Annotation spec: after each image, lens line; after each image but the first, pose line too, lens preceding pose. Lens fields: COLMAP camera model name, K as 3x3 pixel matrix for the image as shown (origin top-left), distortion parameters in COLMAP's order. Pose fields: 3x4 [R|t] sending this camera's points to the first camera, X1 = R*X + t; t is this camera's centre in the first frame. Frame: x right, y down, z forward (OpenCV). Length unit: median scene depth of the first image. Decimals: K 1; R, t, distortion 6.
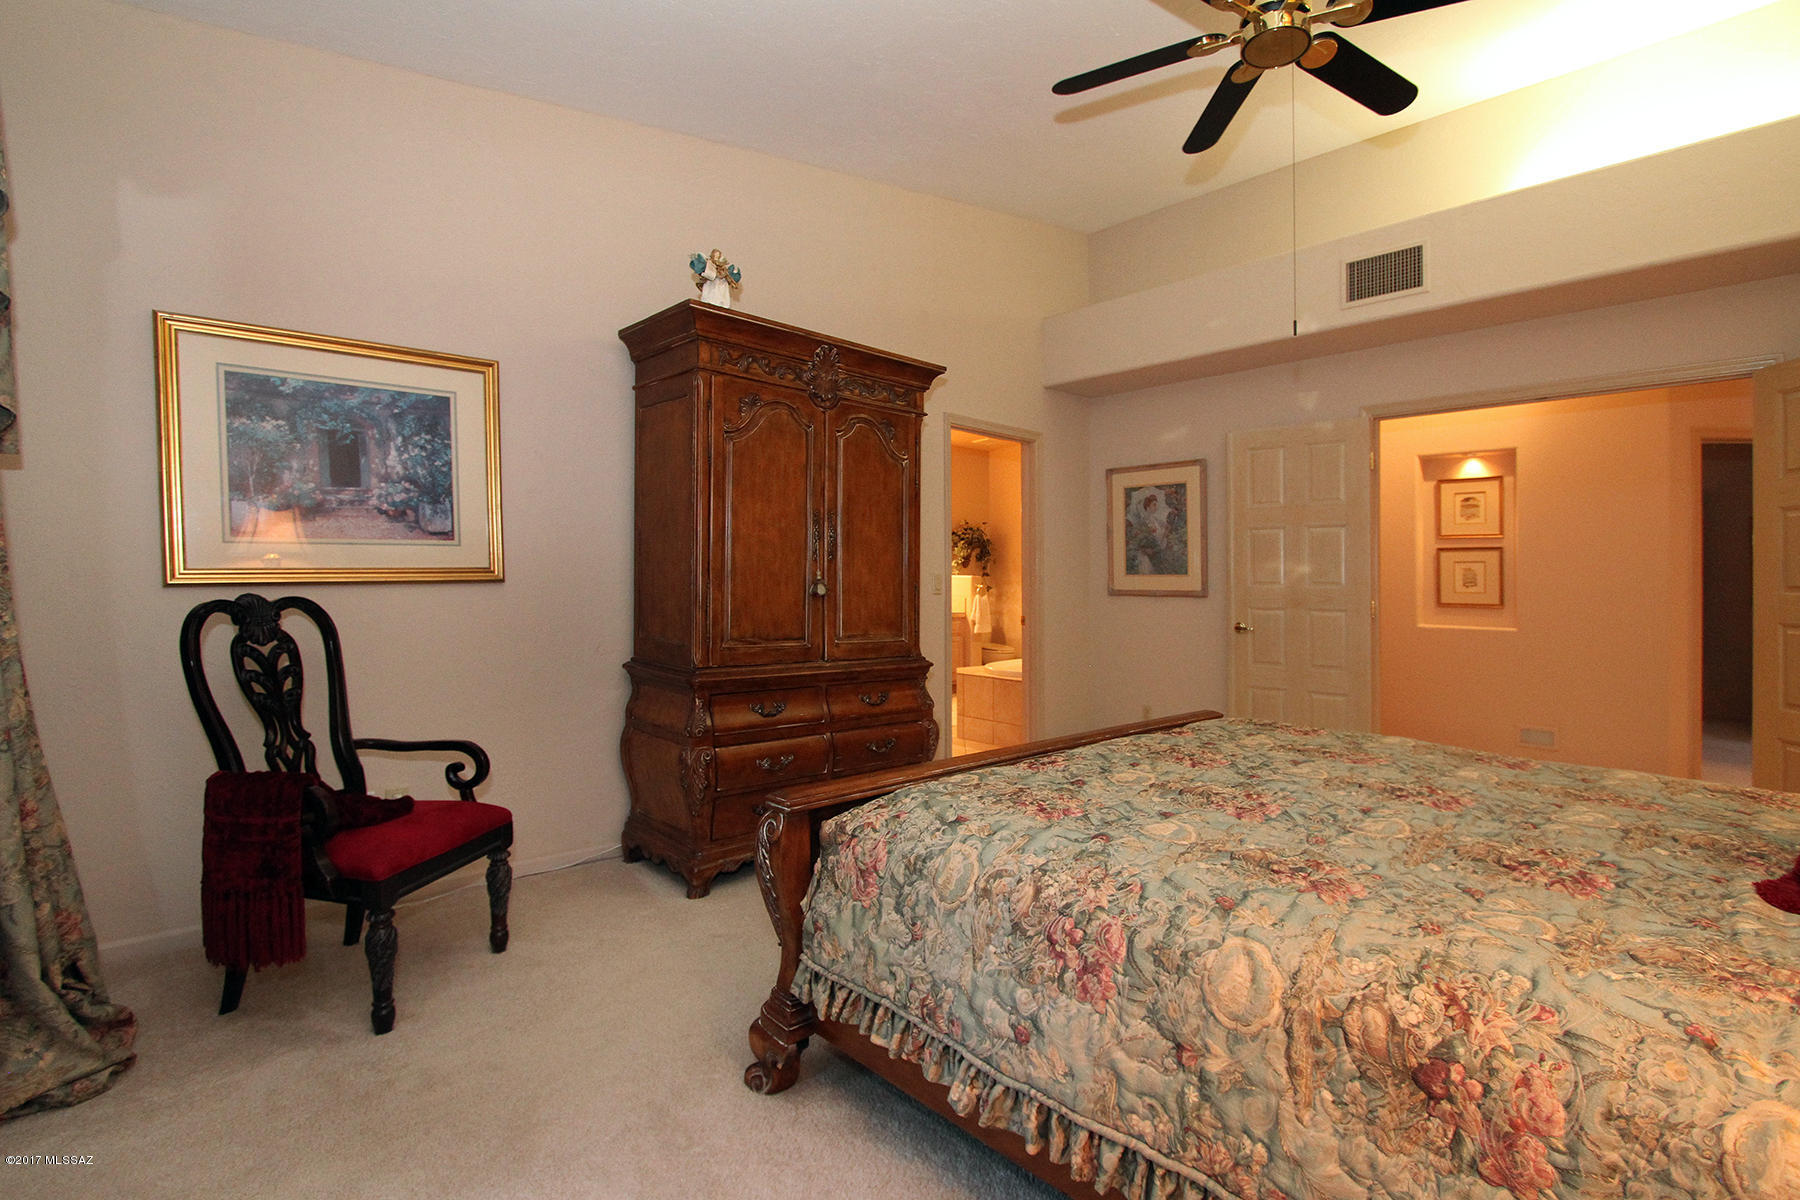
lens RADIAL K [[878.8, 0, 900.0], [0, 878.8, 600.0], [0, 0, 1]] dist [-0.001005, 0.000026]
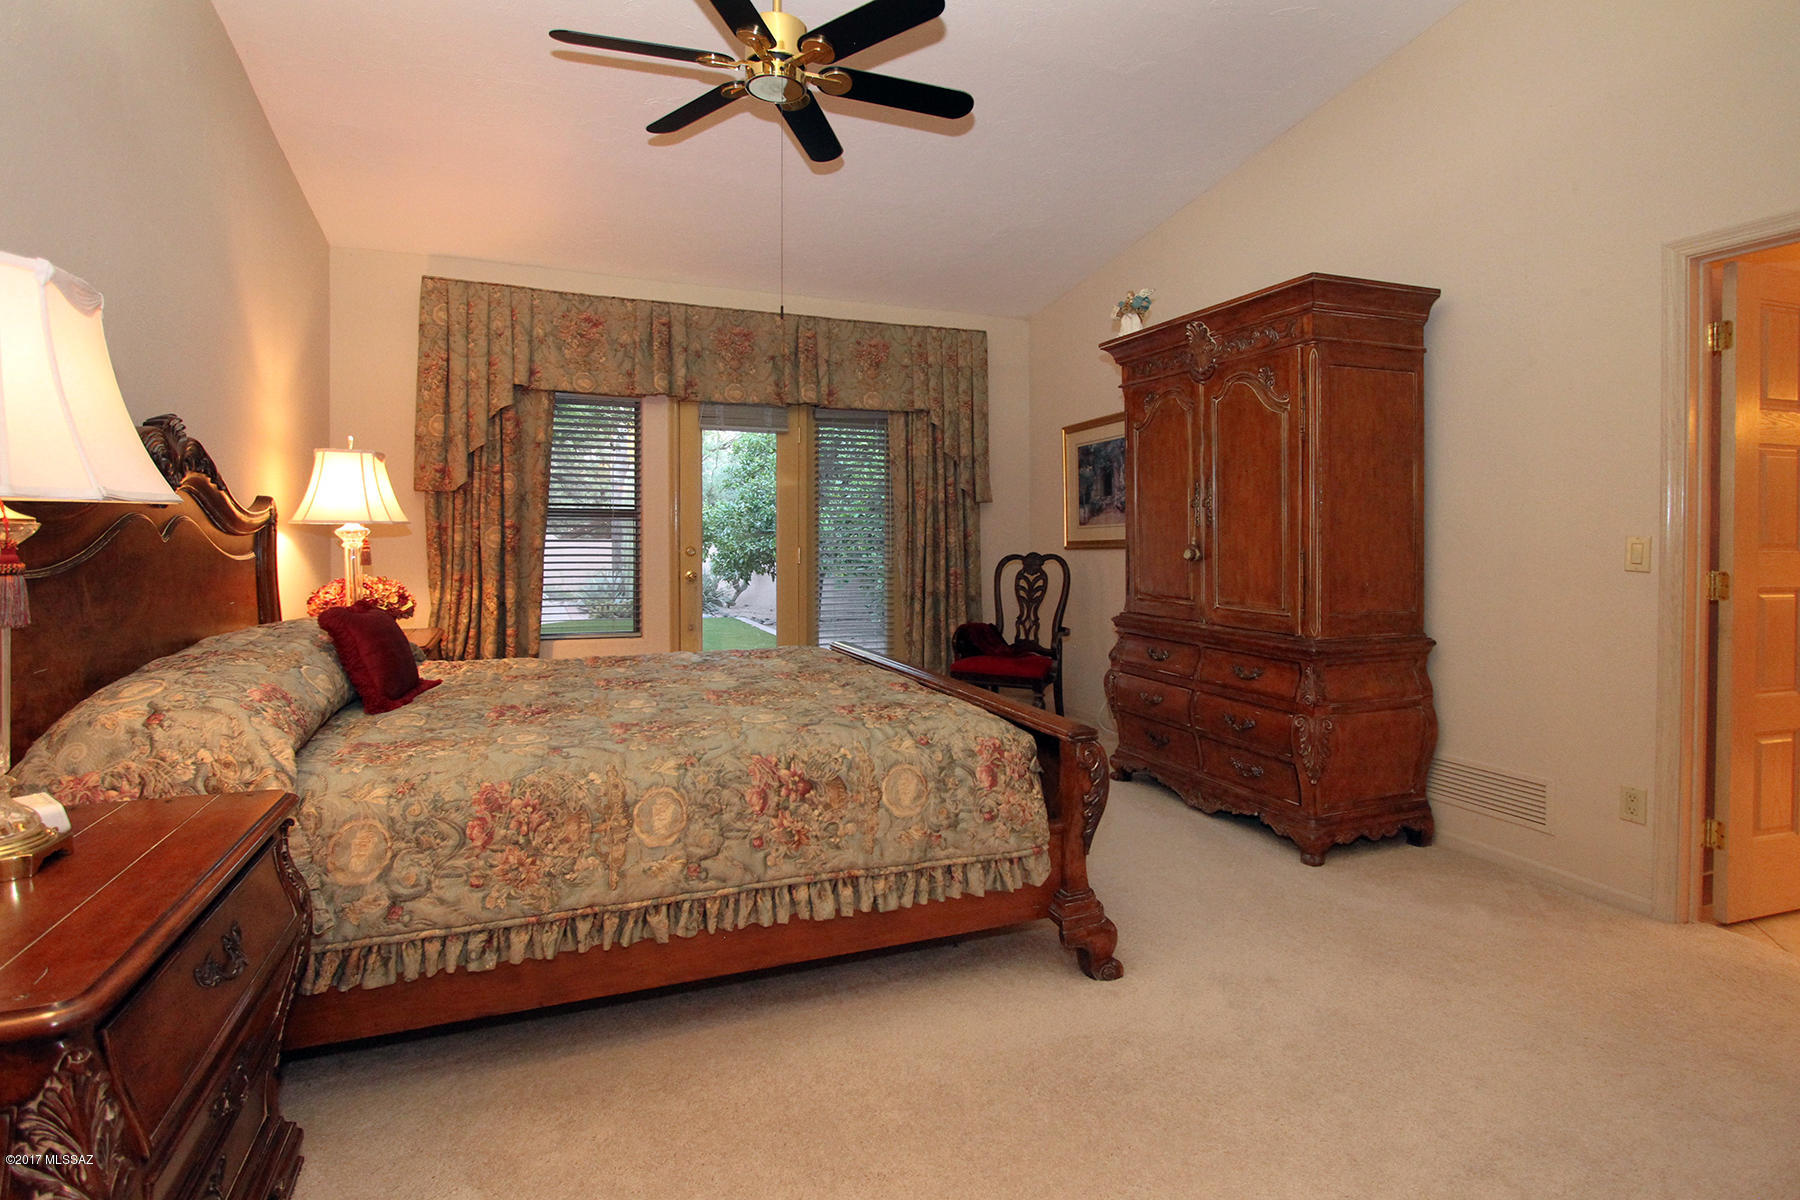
lens RADIAL K [[878.8, 0, 900.0], [0, 878.8, 600.0], [0, 0, 1]] dist [-0.001005, 0.000026]
pose [[-0.383266, 0.050338, -0.922265, 1.285415], [-0.025866, 0.997537, 0.065195, -0.020389], [0.923276, 0.048842, -0.381020, 1.347198]]
